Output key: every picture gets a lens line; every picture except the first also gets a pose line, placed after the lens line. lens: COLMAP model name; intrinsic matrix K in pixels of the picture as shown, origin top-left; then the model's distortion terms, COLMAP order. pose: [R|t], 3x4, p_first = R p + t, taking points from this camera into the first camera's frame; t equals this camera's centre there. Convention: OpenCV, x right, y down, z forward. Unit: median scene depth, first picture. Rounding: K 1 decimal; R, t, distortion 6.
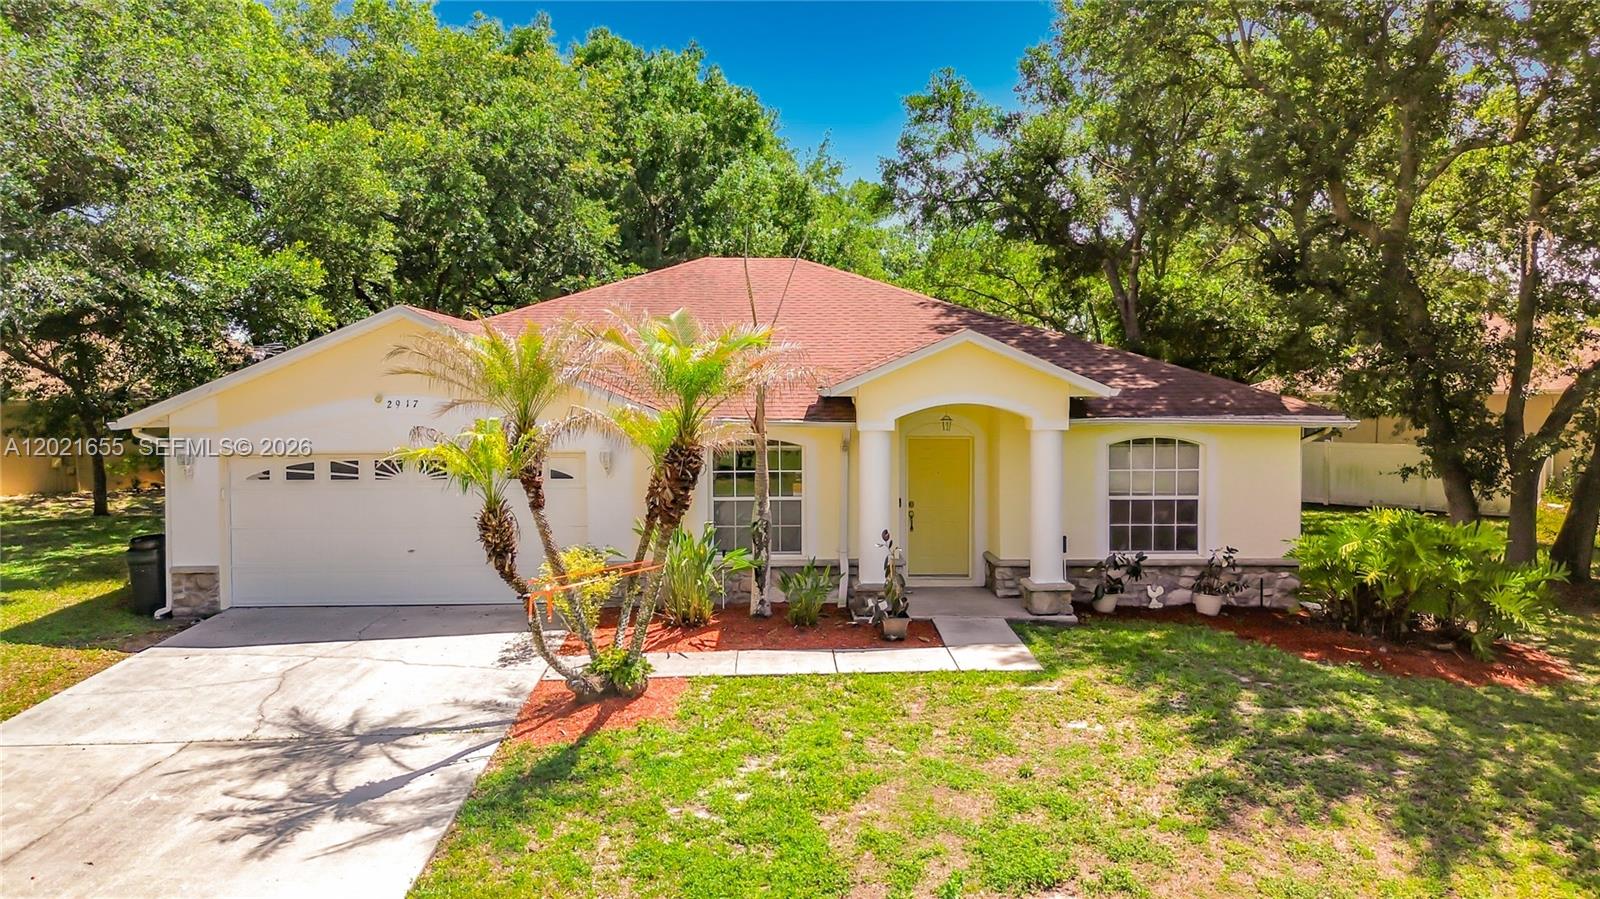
lens RADIAL K [[1136.0, 0, 806.9], [0, 1136.0, 405.3], [0, 0, 1]] dist [0.045466, -0.002000]
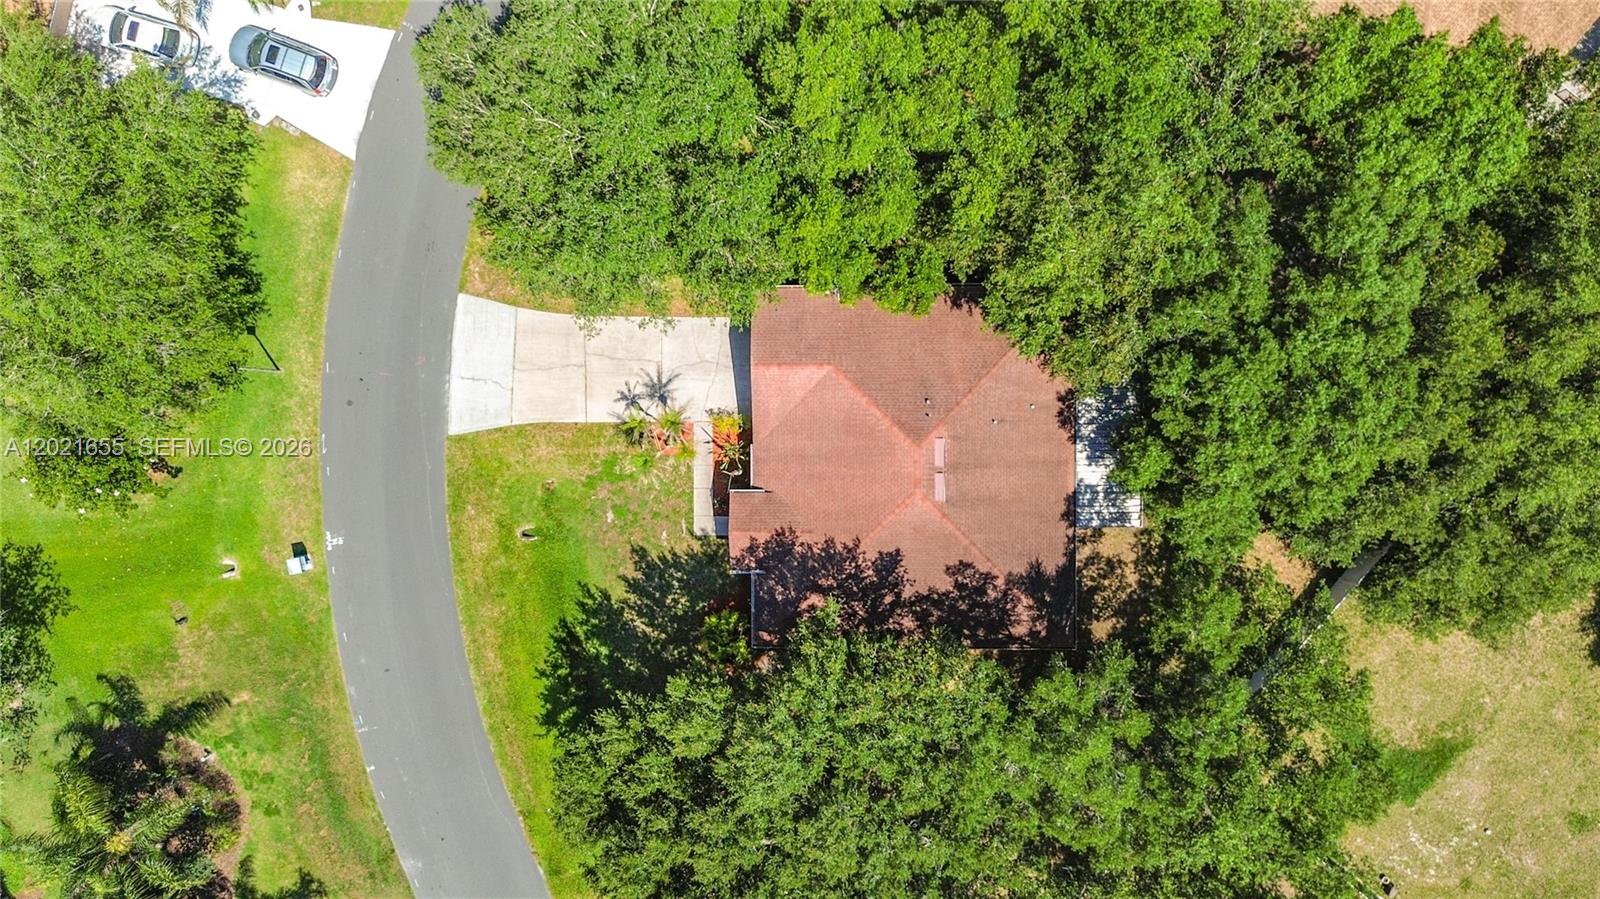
lens RADIAL K [[1152.7, 0, 800.0], [0, 1152.7, 449.5], [0, 0, 1]] dist [0.048613, -0.005744]
pose [[-0.026447, 0.998943, 0.037593, -0.339781], [-0.010773, -0.037889, 0.999224, -4.705745], [0.999592, 0.026021, 0.011763, 1.498849]]
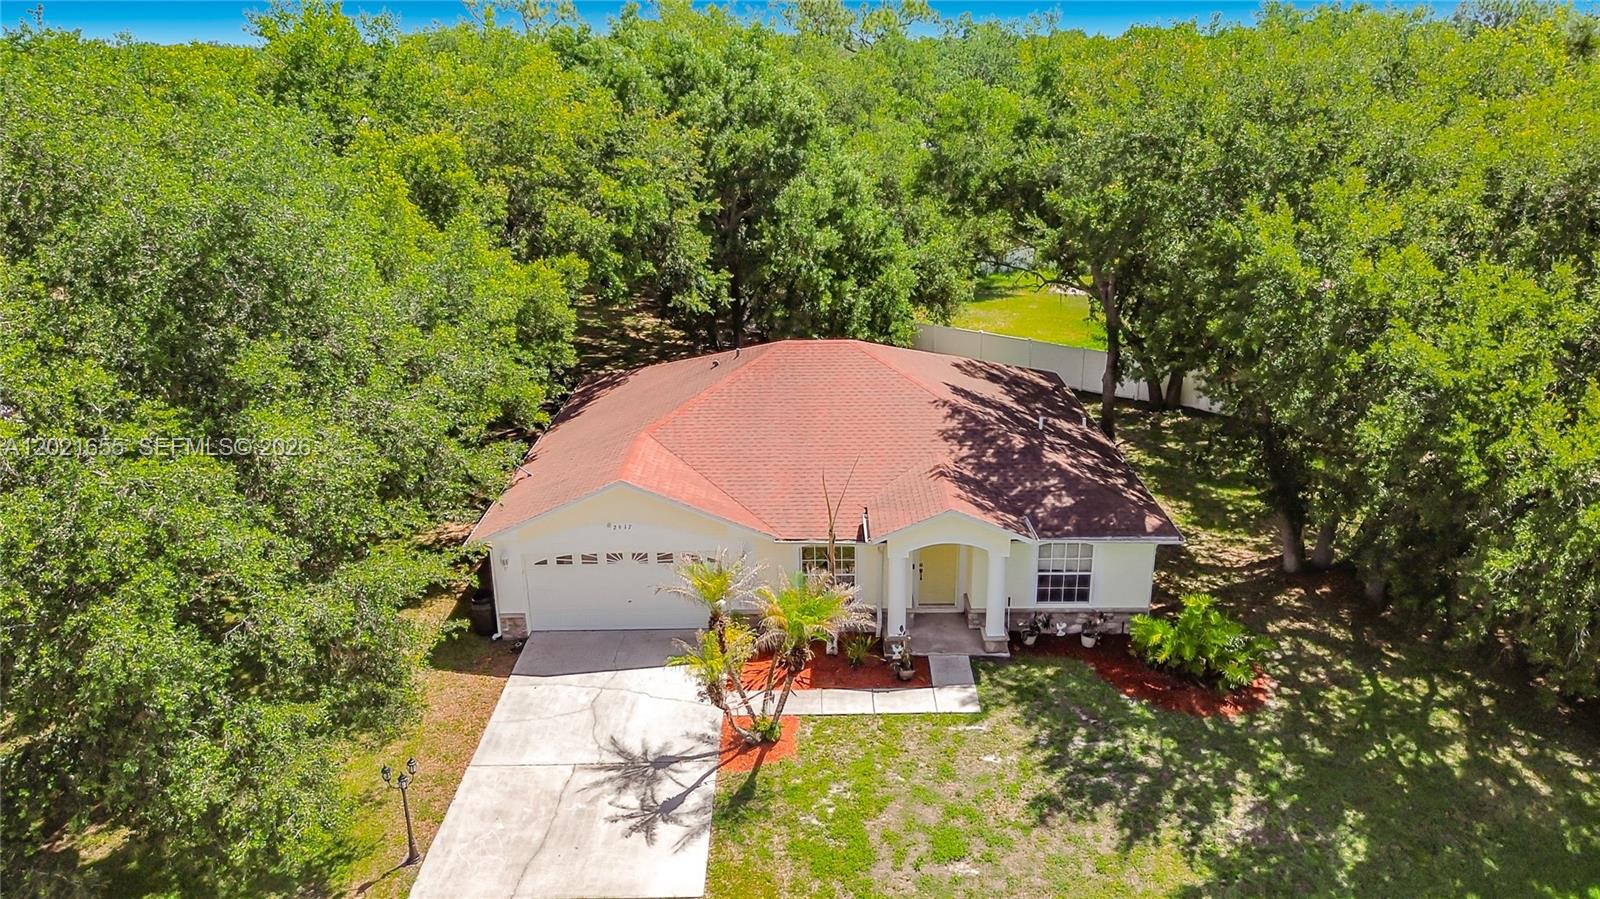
lens RADIAL K [[1152.7, 0, 800.0], [0, 1152.7, 449.5], [0, 0, 1]] dist [0.048613, -0.005744]
pose [[0.998970, -0.000609, -0.045375, -0.011656], [0.014689, 0.950417, 0.310631, -0.901505], [0.042936, -0.310977, 0.949447, -0.830348]]
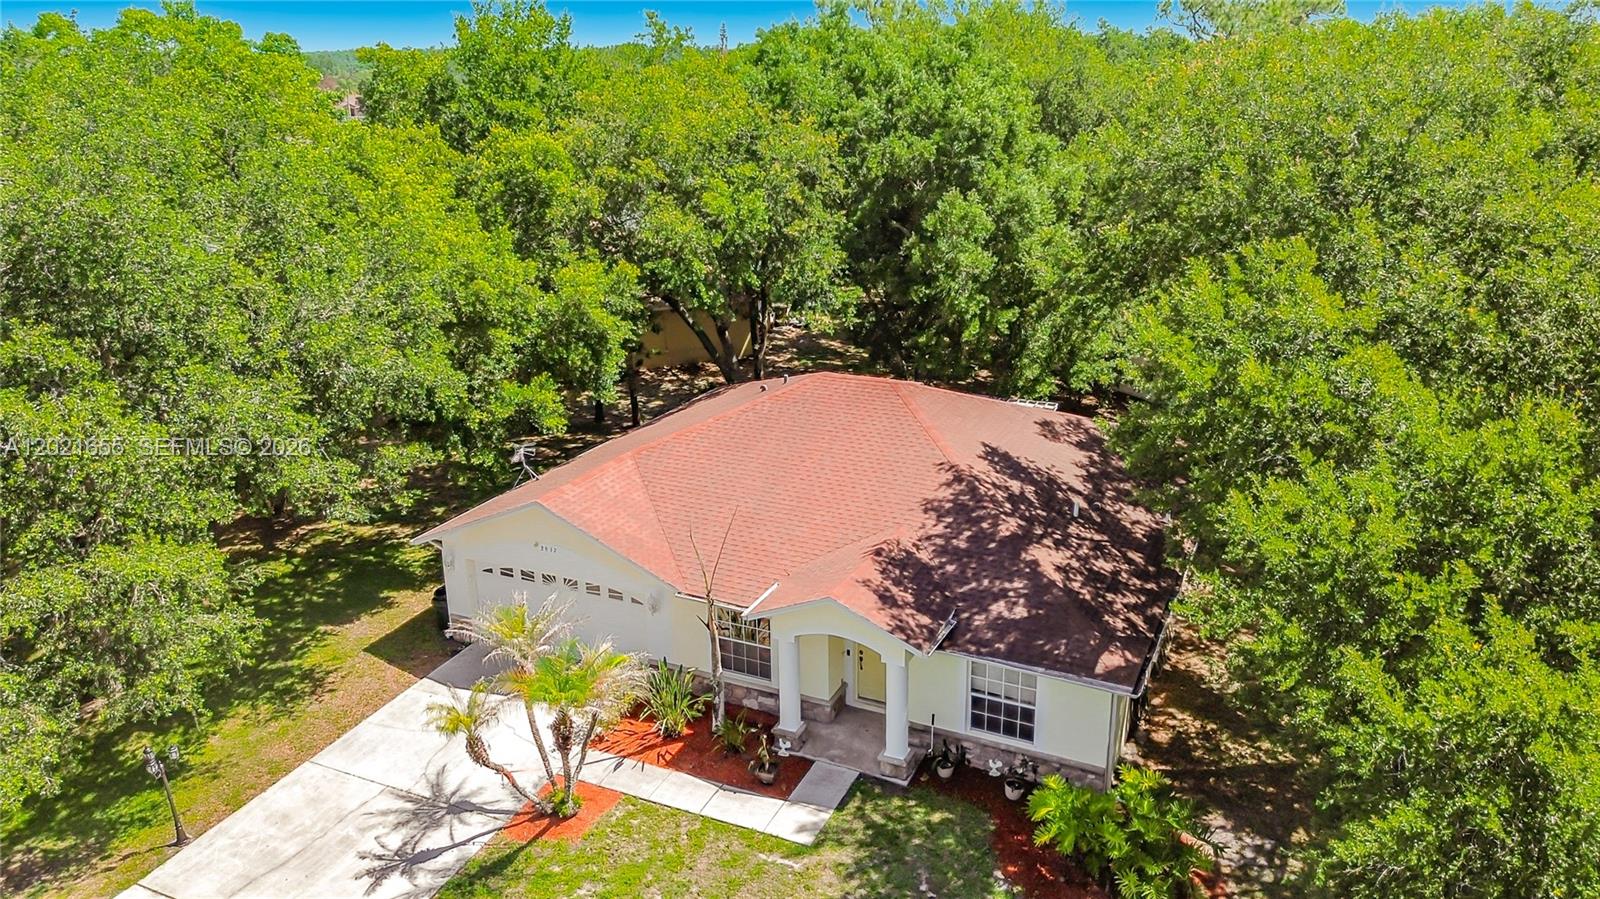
lens RADIAL K [[1152.7, 0, 800.0], [0, 1152.7, 449.5], [0, 0, 1]] dist [0.048613, -0.005744]
pose [[0.889555, 0.135981, -0.436120, 0.928293], [0.006018, 0.951100, 0.308824, -0.898358], [0.456788, -0.277341, 0.845238, -0.264401]]
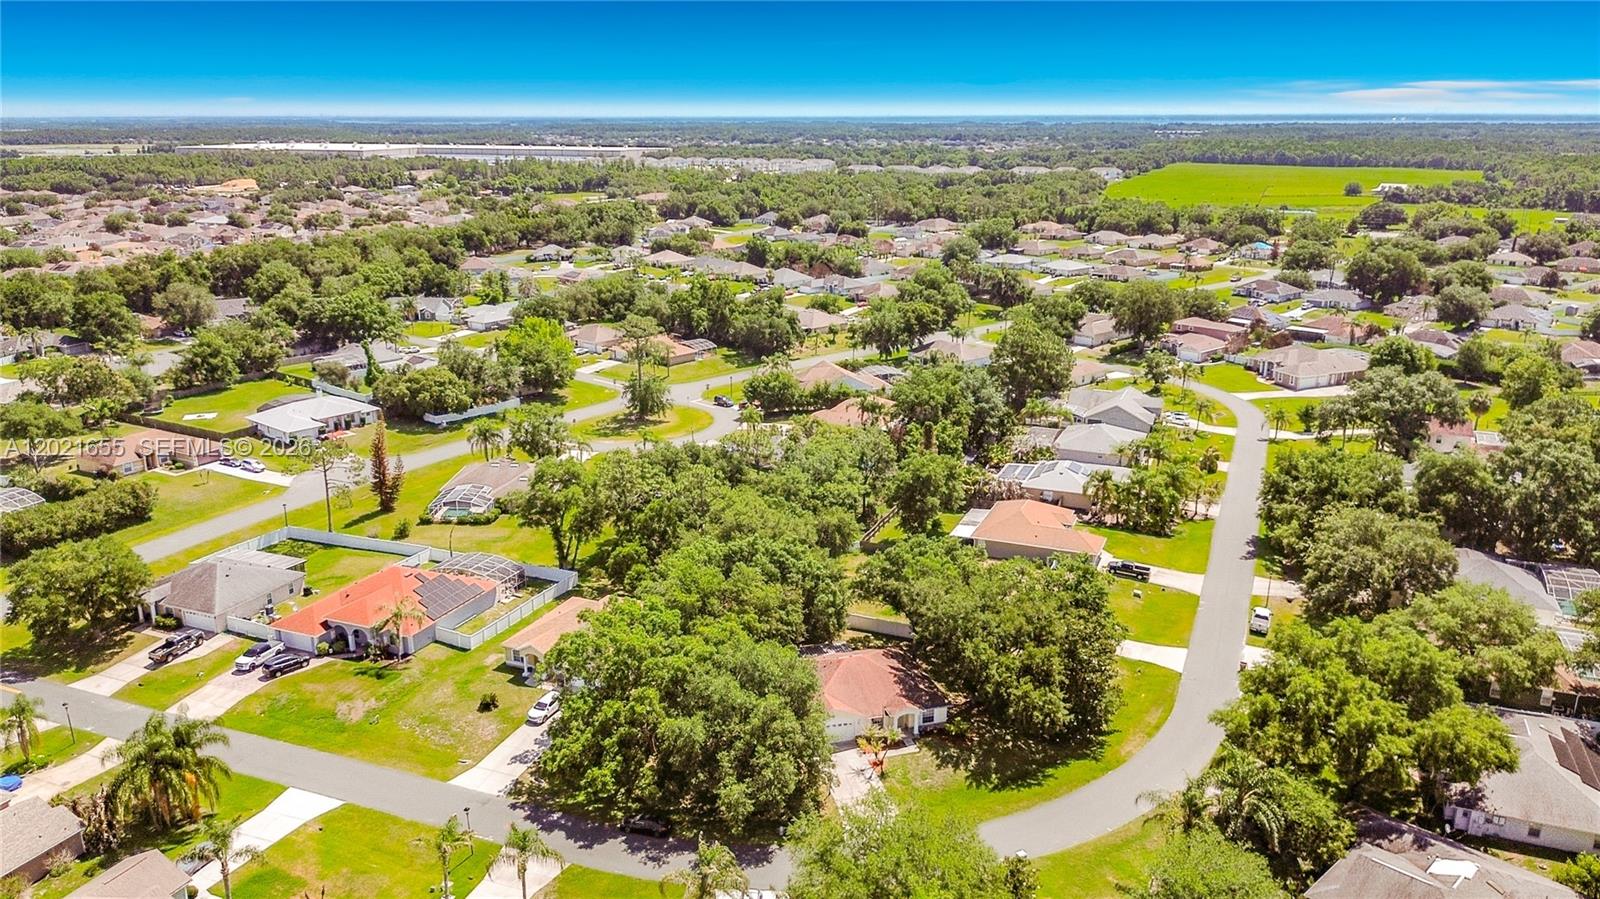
lens RADIAL K [[1152.7, 0, 800.0], [0, 1152.7, 449.5], [0, 0, 1]] dist [0.048613, -0.005744]
pose [[0.964747, -0.071475, 0.253289, -3.205252], [0.002781, 0.965131, 0.261753, -5.004151], [-0.263166, -0.251821, 0.931306, -7.494554]]
